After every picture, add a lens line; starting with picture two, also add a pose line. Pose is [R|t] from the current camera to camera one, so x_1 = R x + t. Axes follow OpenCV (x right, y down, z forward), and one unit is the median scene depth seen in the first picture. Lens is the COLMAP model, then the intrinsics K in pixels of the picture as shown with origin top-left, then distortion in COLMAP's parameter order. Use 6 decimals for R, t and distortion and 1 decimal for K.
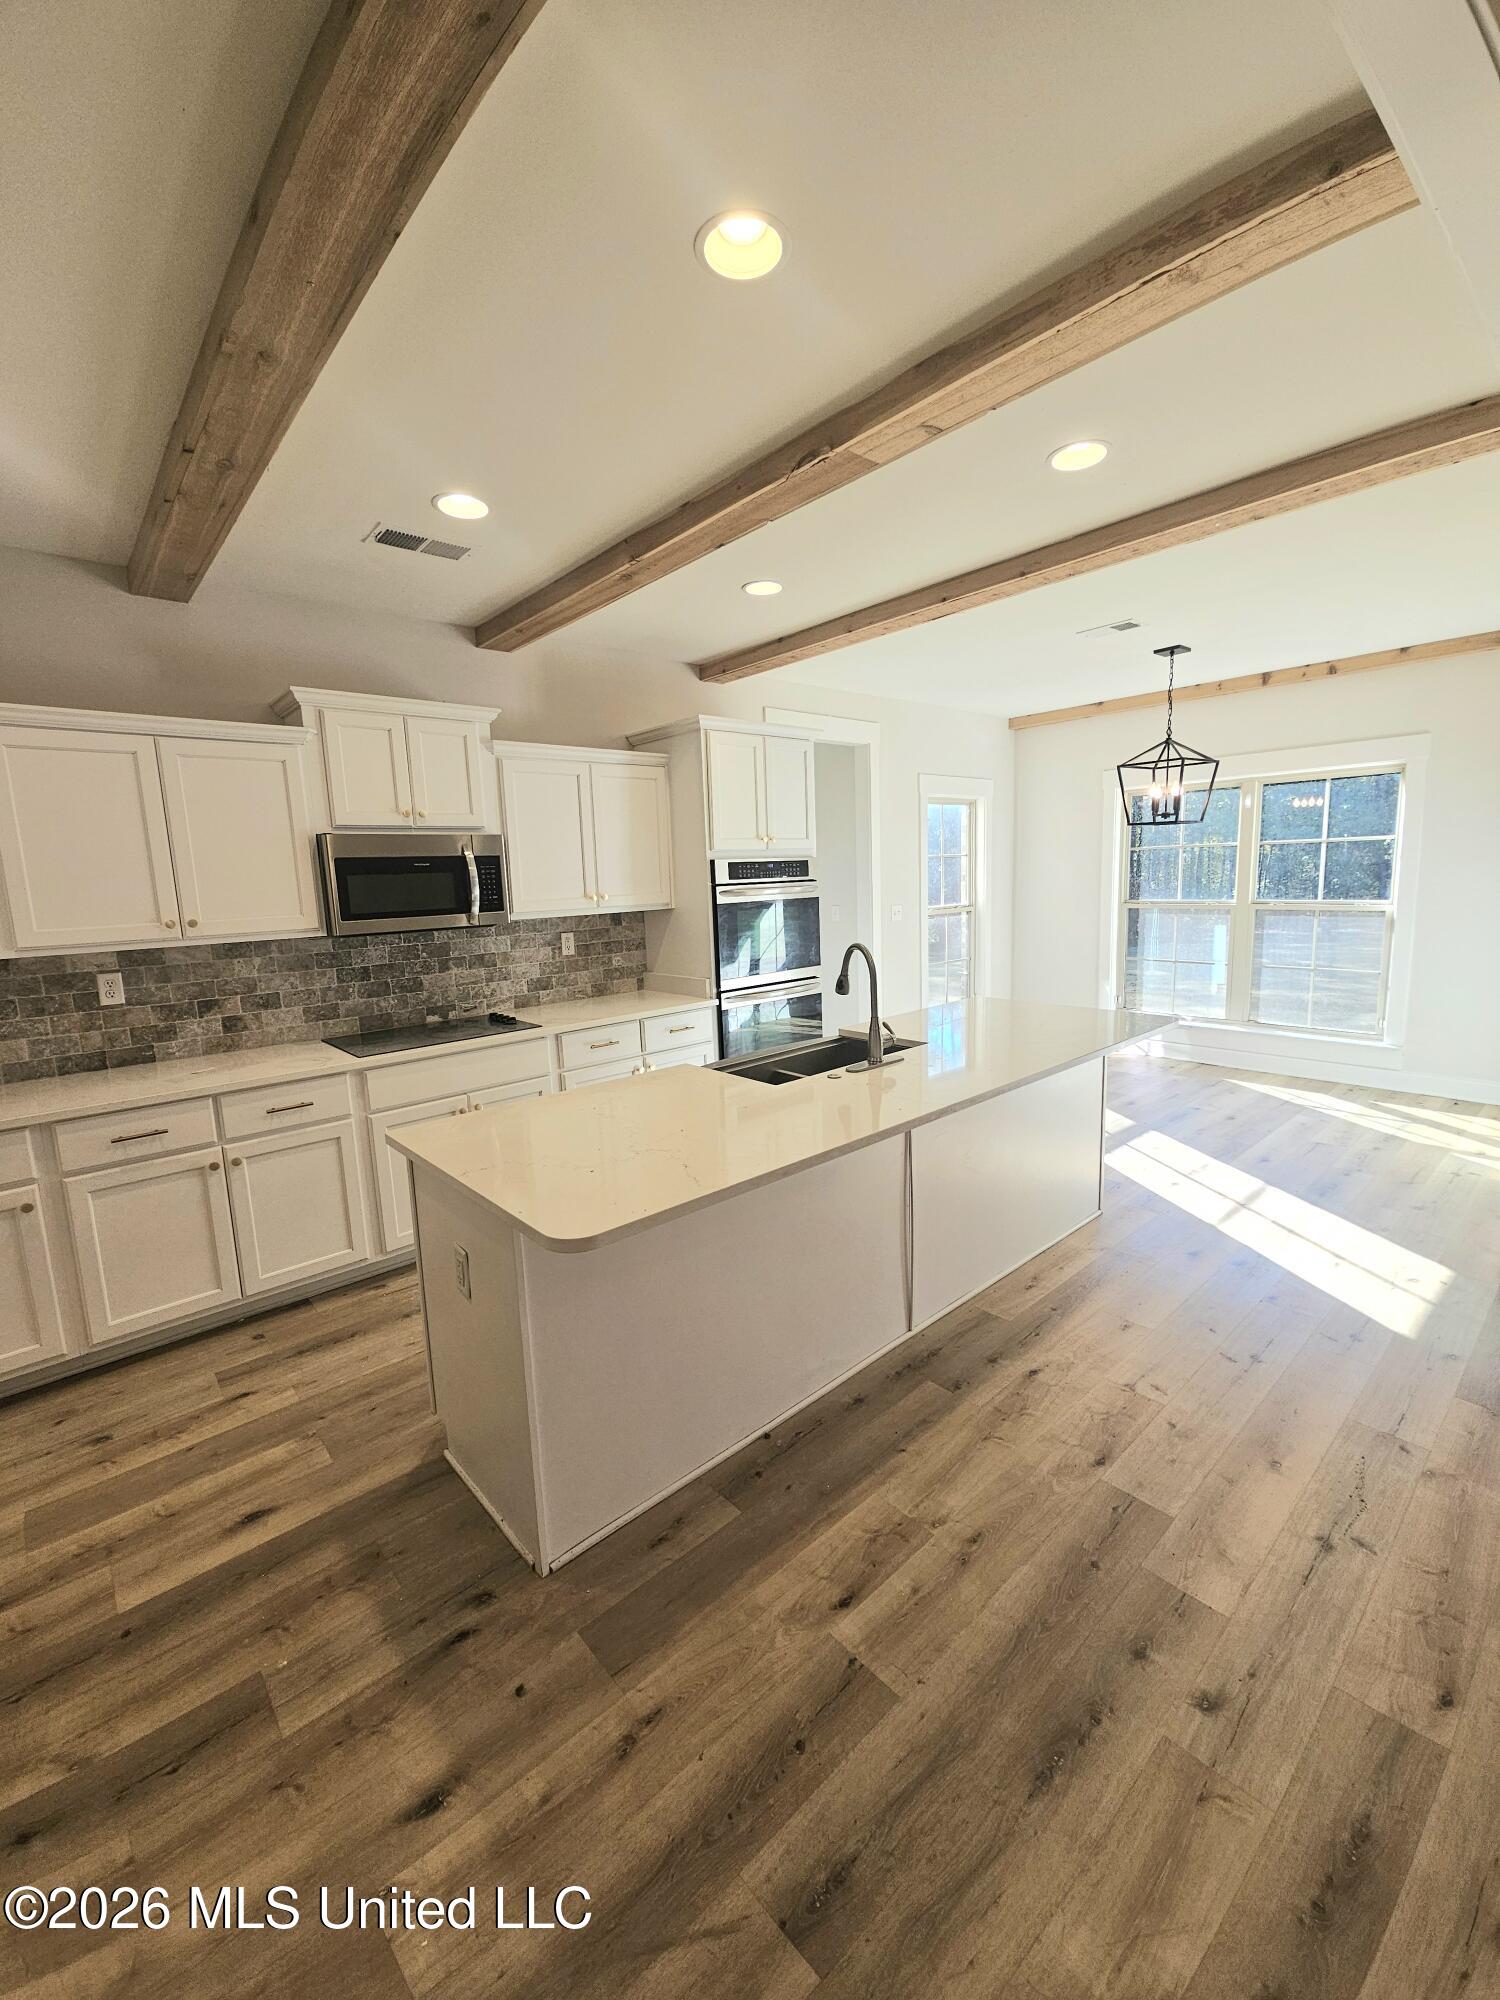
lens RADIAL K [[815.0, 0, 756.9], [0, 815.0, 995.7], [0, 0, 1]] dist [0.025250, -0.017679]
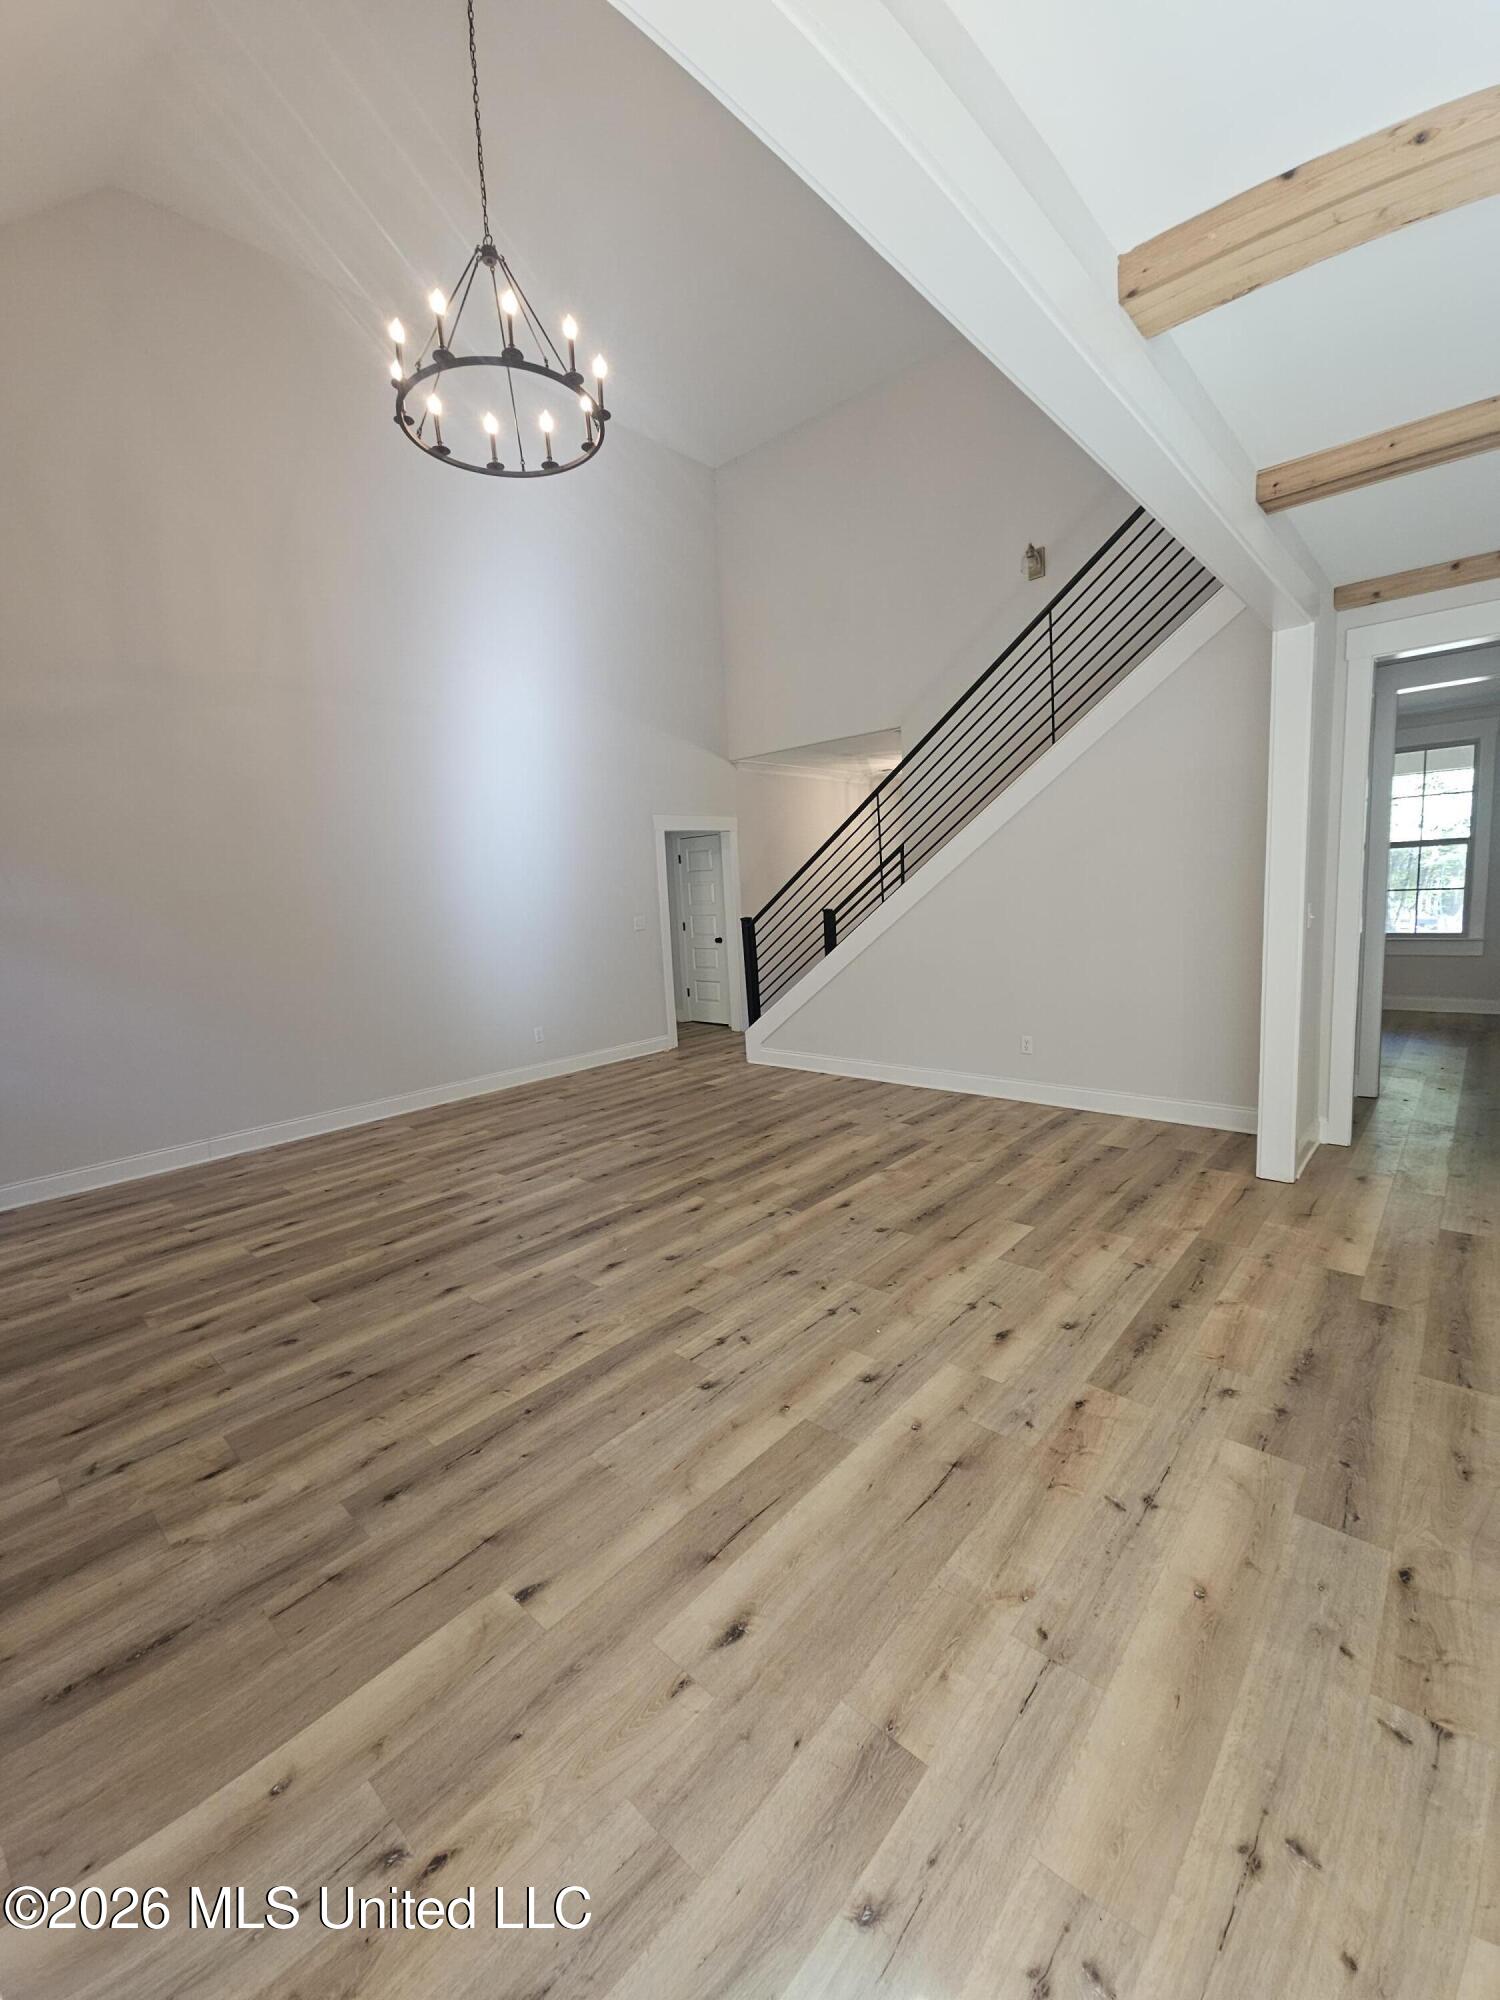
lens RADIAL K [[809.1, 0, 746.1], [0, 809.1, 998.0], [0, 0, 1]] dist [0.004363, -0.004813]
pose [[-0.991759, 0.098237, -0.082242, 0.720509], [0.071051, 0.955892, 0.284996, -0.166049], [0.106611, 0.276804, -0.954994, 1.032285]]
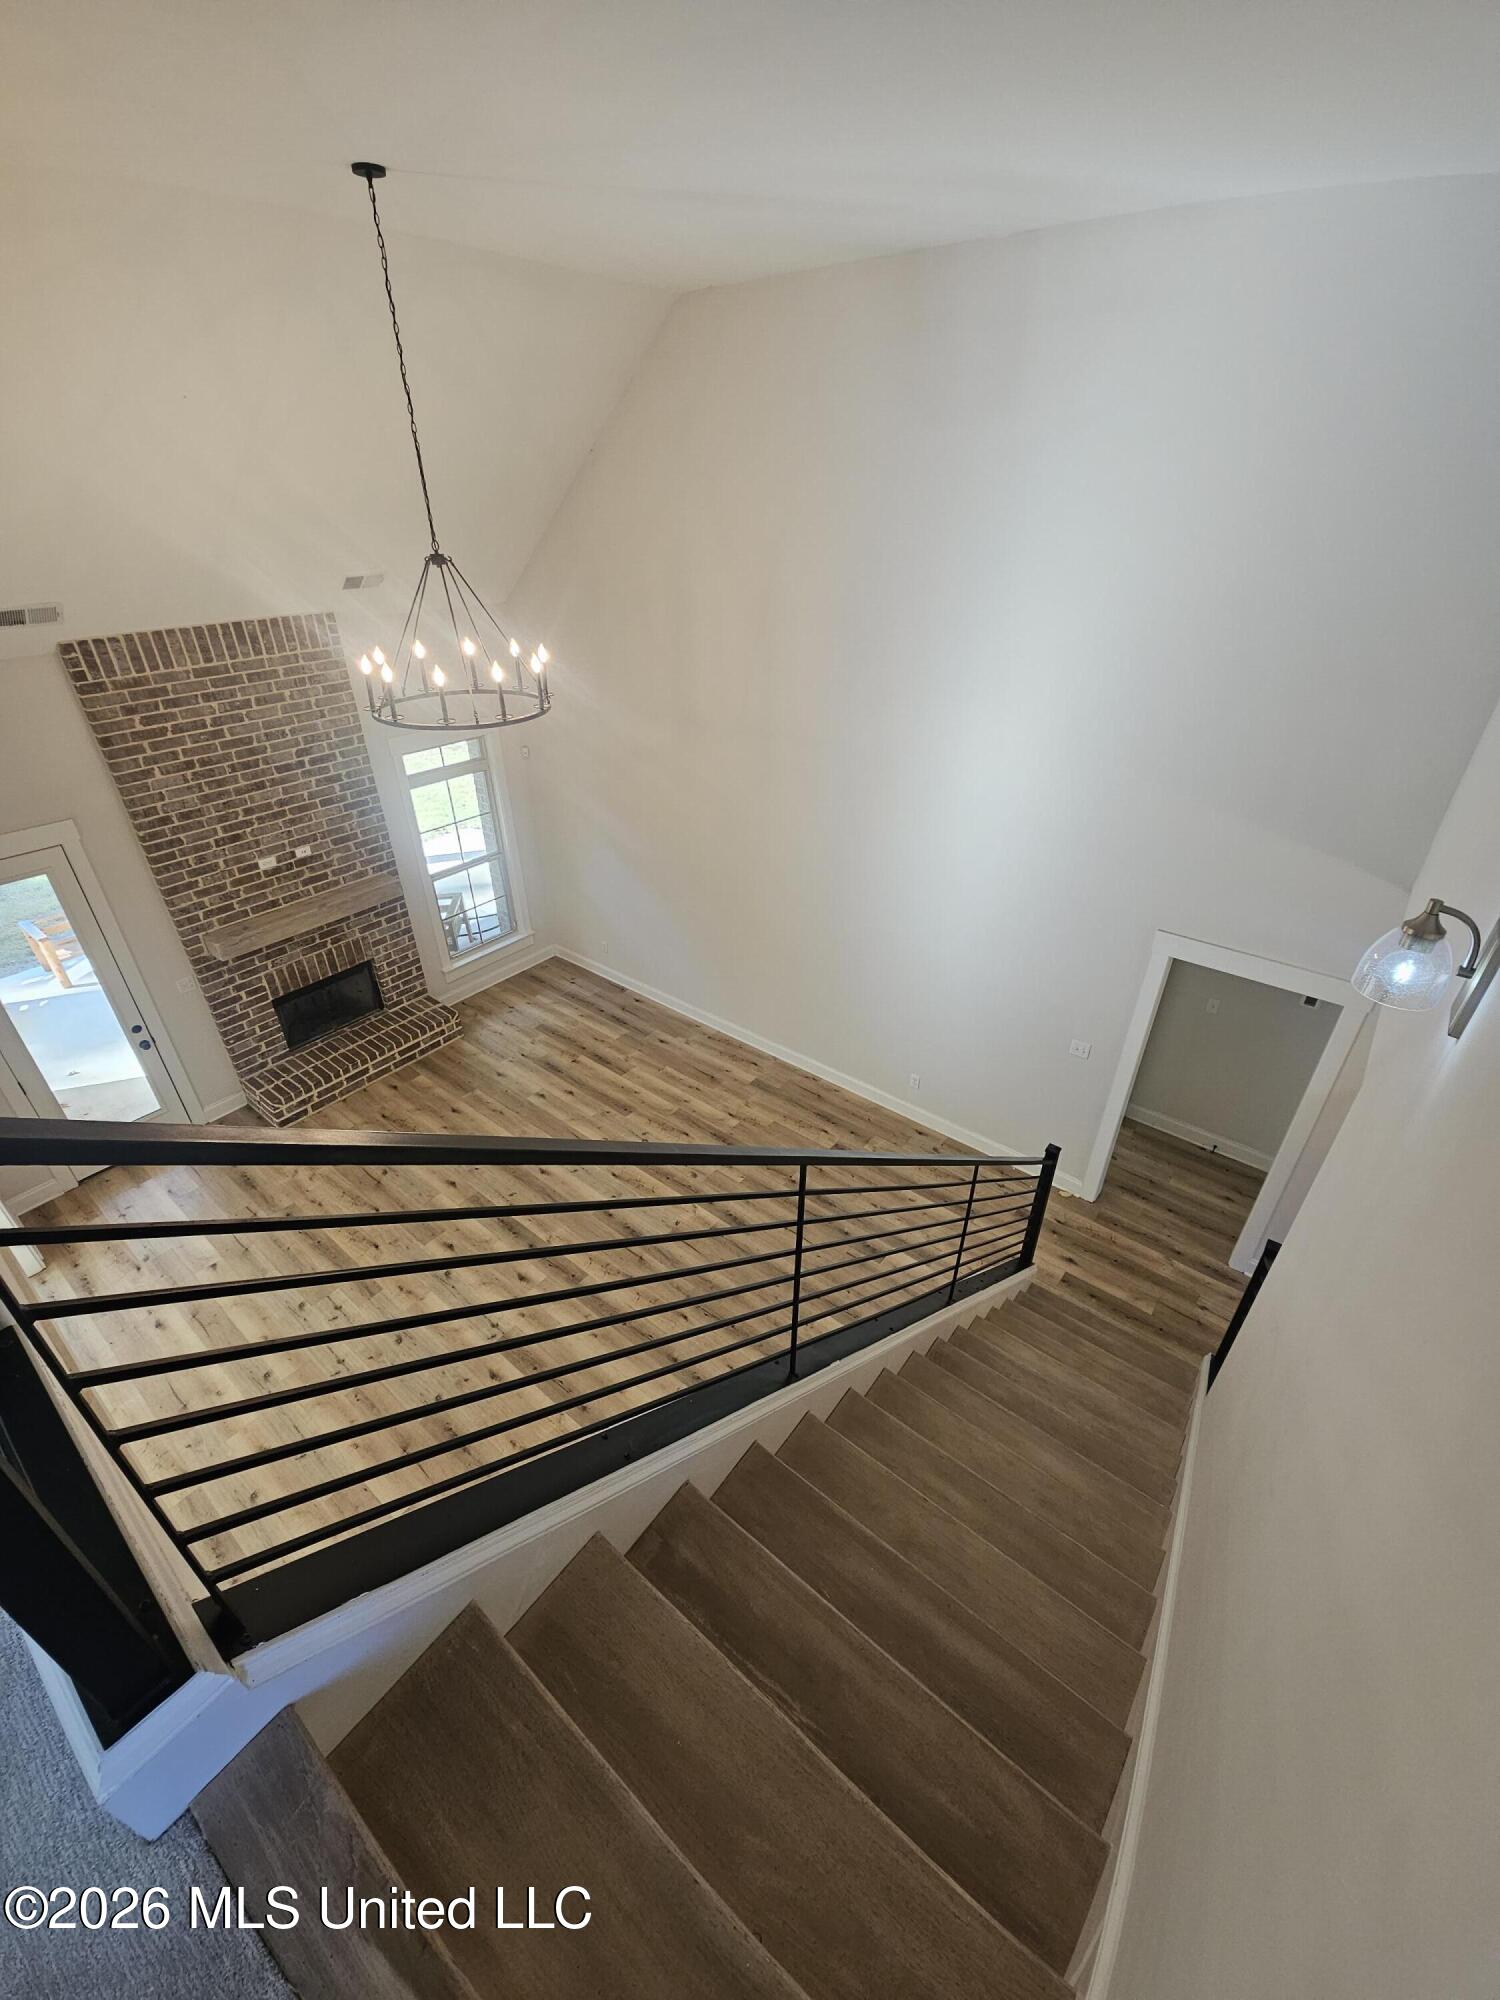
lens RADIAL K [[808.2, 0, 744.6], [0, 808.2, 1002.3], [0, 0, 1]] dist [0.000642, 0.000068]
pose [[-0.160434, -0.492709, 0.855277, -0.526931], [0.155726, 0.843014, 0.514856, -0.819826], [-0.974685, 0.215789, -0.058521, -0.540473]]
